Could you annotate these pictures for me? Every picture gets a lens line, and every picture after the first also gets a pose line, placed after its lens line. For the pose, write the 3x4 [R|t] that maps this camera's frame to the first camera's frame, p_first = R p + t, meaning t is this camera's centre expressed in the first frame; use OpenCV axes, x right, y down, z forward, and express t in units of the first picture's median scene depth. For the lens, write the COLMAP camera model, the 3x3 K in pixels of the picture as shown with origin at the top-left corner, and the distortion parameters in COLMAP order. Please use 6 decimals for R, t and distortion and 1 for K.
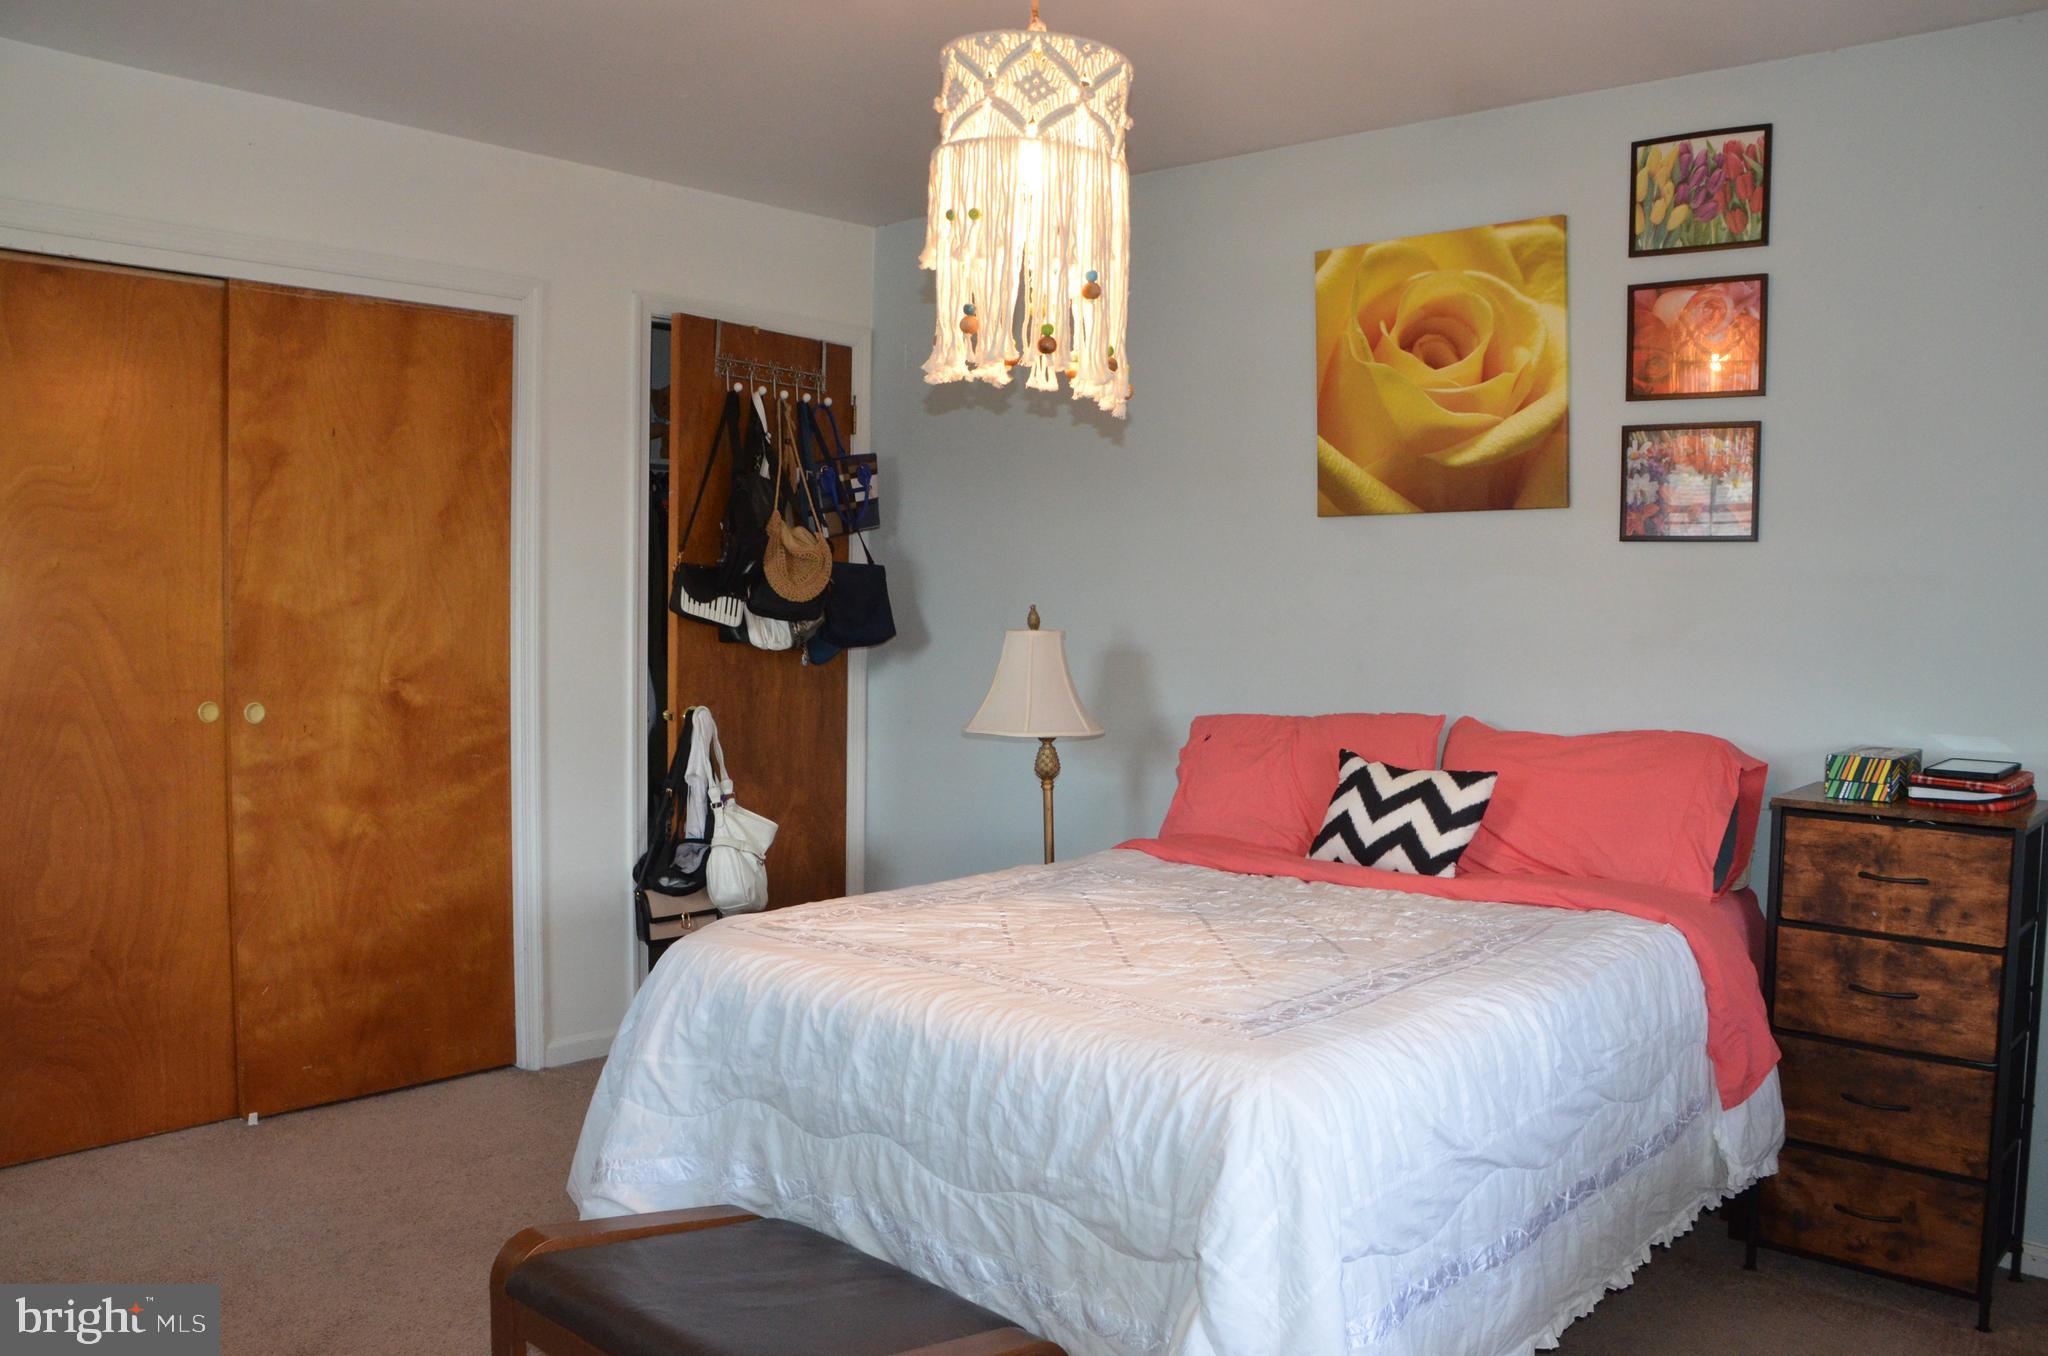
lens RADIAL K [[1682.3, 0, 1024.0], [0, 1682.3, 678.0], [0, 0, 1]] dist [-0.147986, 0.098154]
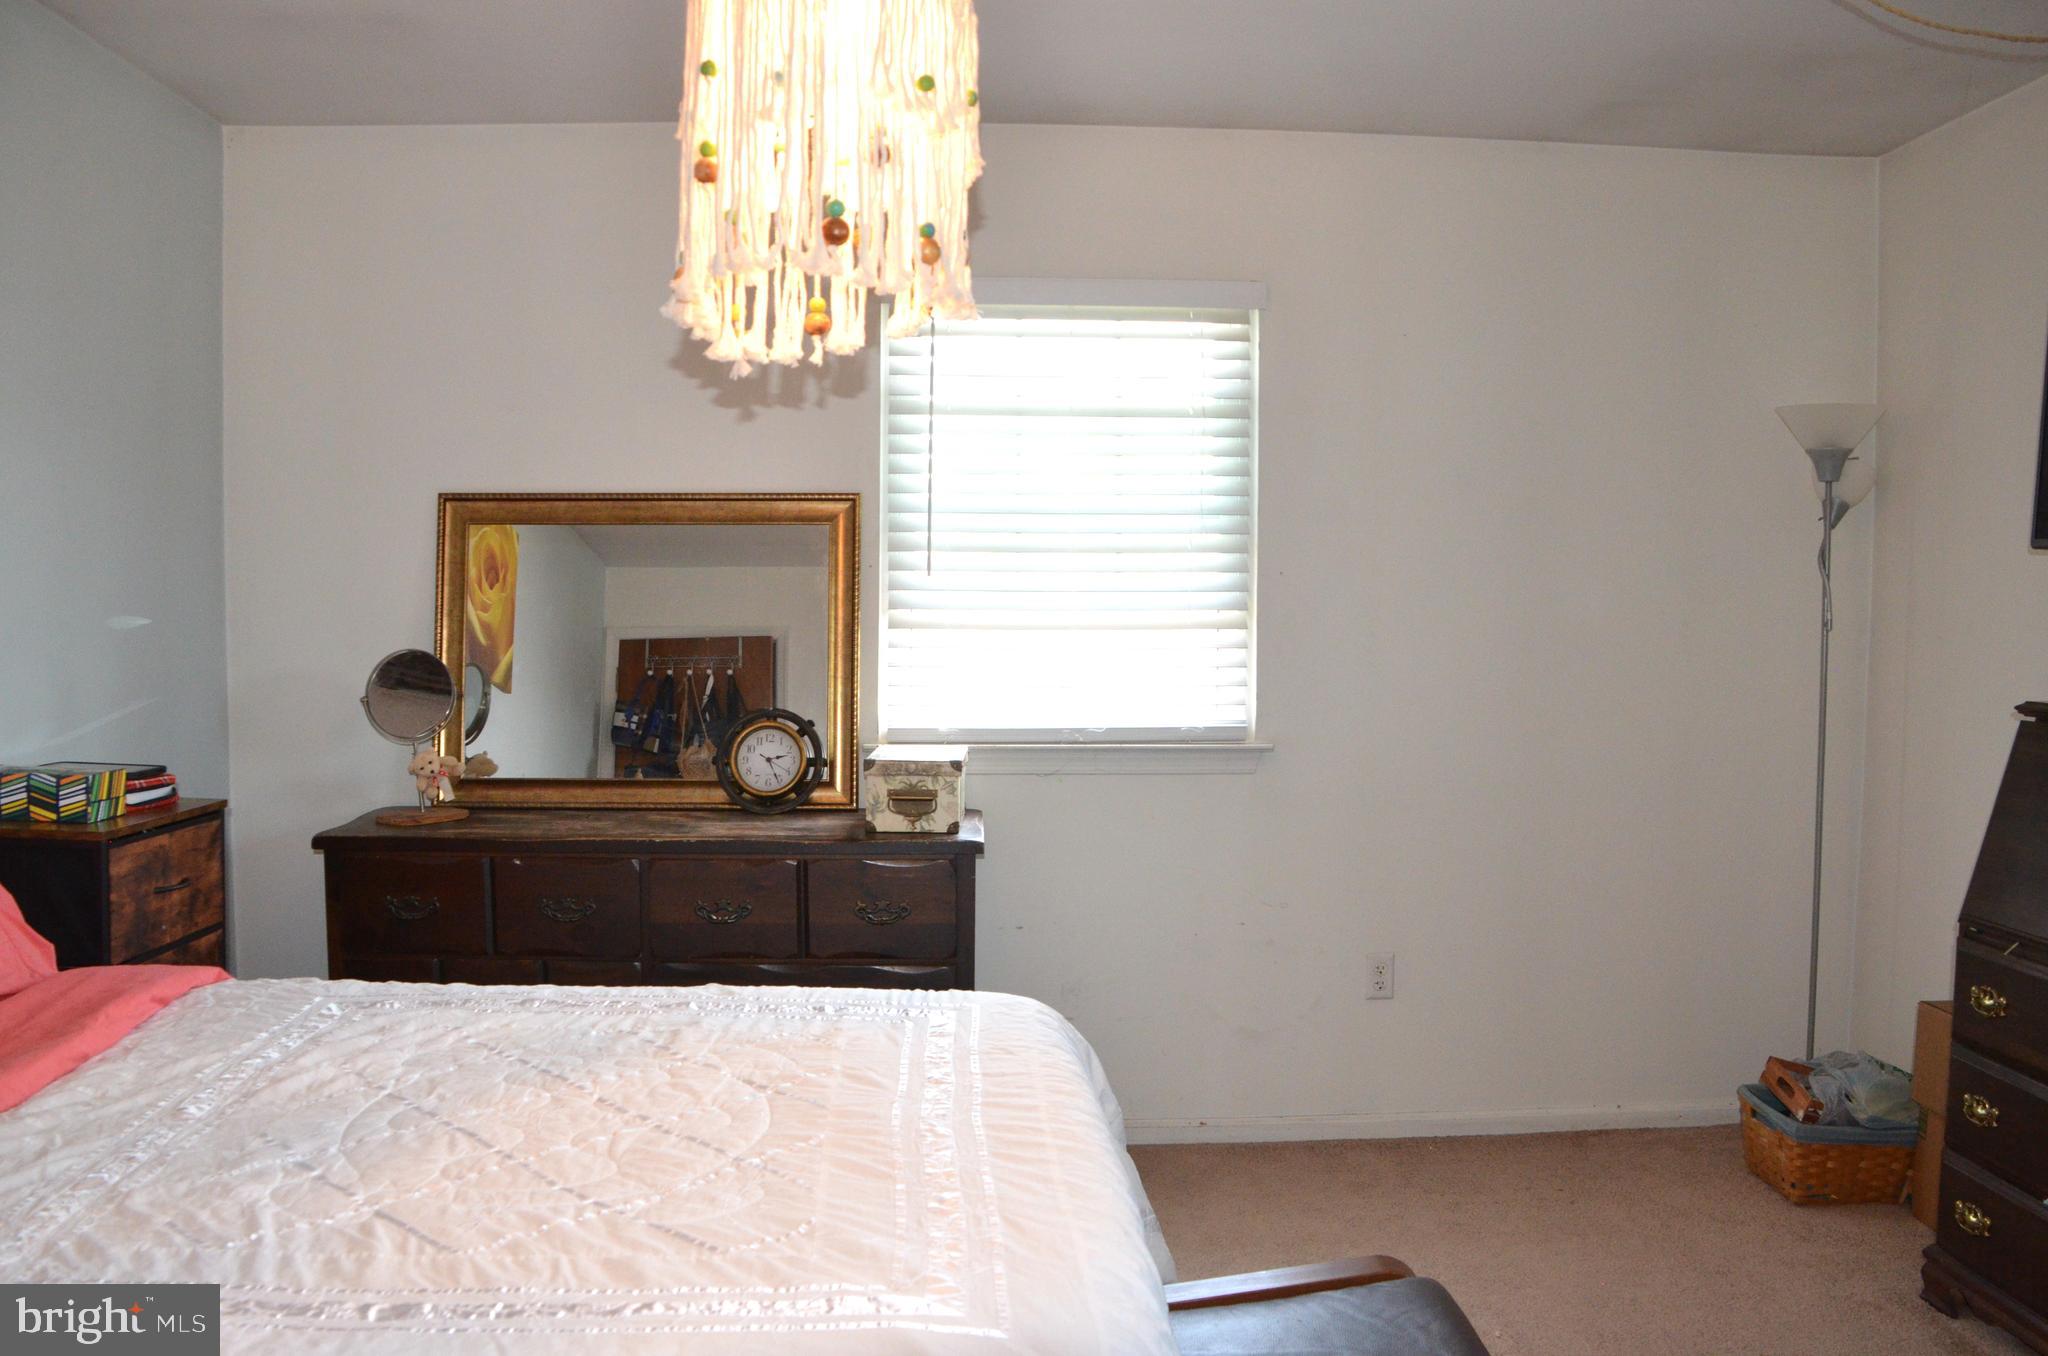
lens RADIAL K [[1643.2, 0, 1024.0], [0, 1643.2, 678.0], [0, 0, 1]] dist [-0.151082, 0.085749]
pose [[-0.705814, -0.050896, 0.706566, -0.400855], [0.025405, 0.994956, 0.097047, -0.064958], [-0.707941, 0.086447, -0.700961, 1.059759]]
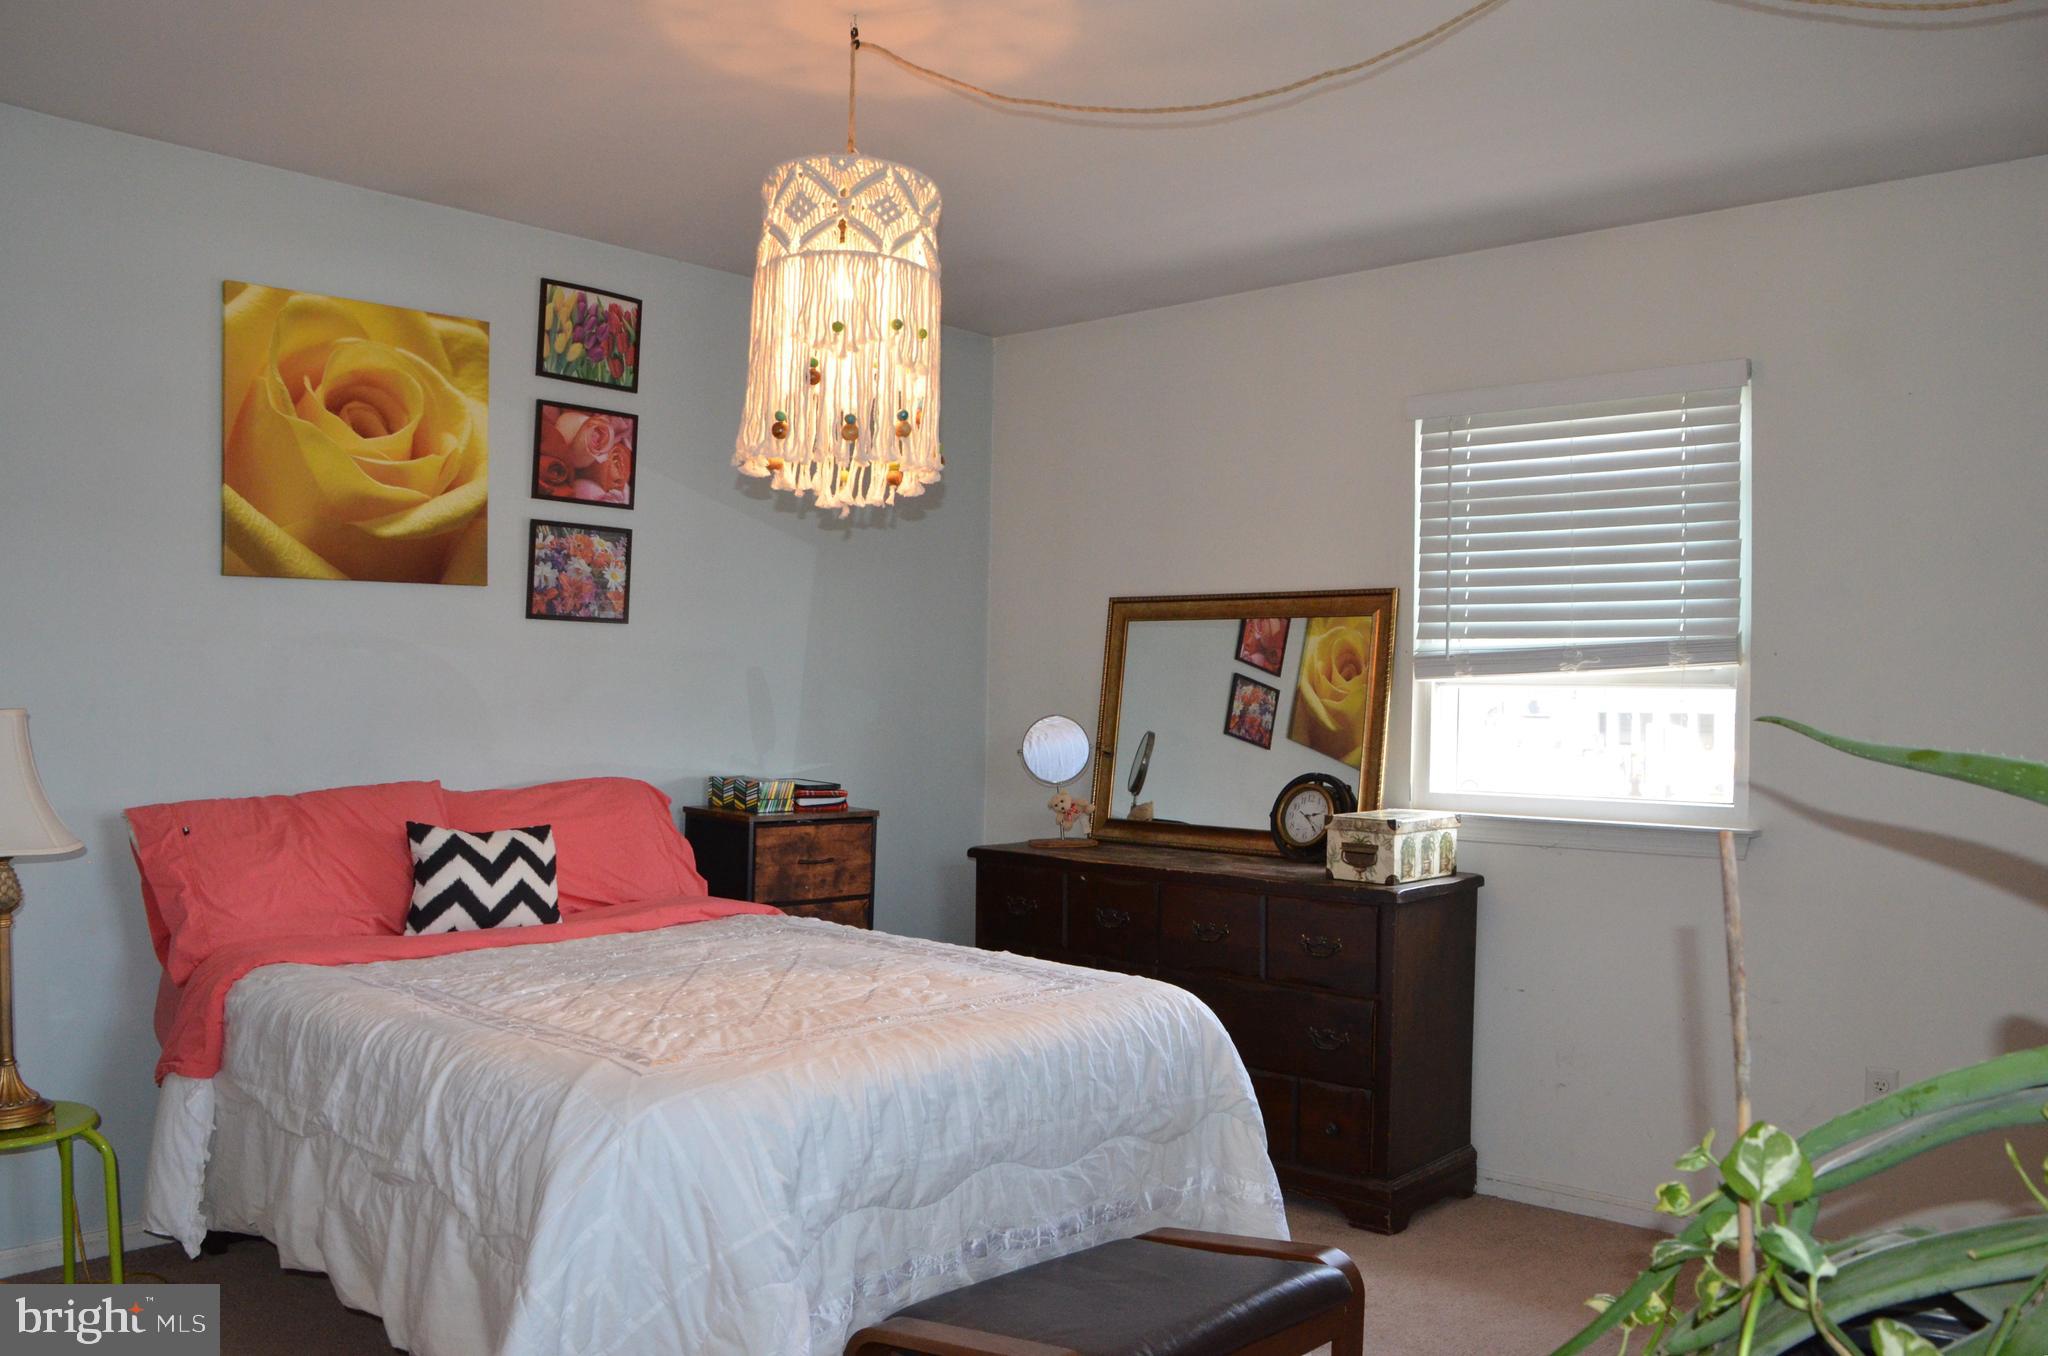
lens RADIAL K [[1682.3, 0, 1024.0], [0, 1682.3, 678.0], [0, 0, 1]] dist [-0.147986, 0.098154]
pose [[0.006882, -0.001404, 0.999975, -0.802024], [0.038291, 0.999266, 0.001140, -0.029723], [-0.999243, 0.038282, 0.006931, 0.653087]]
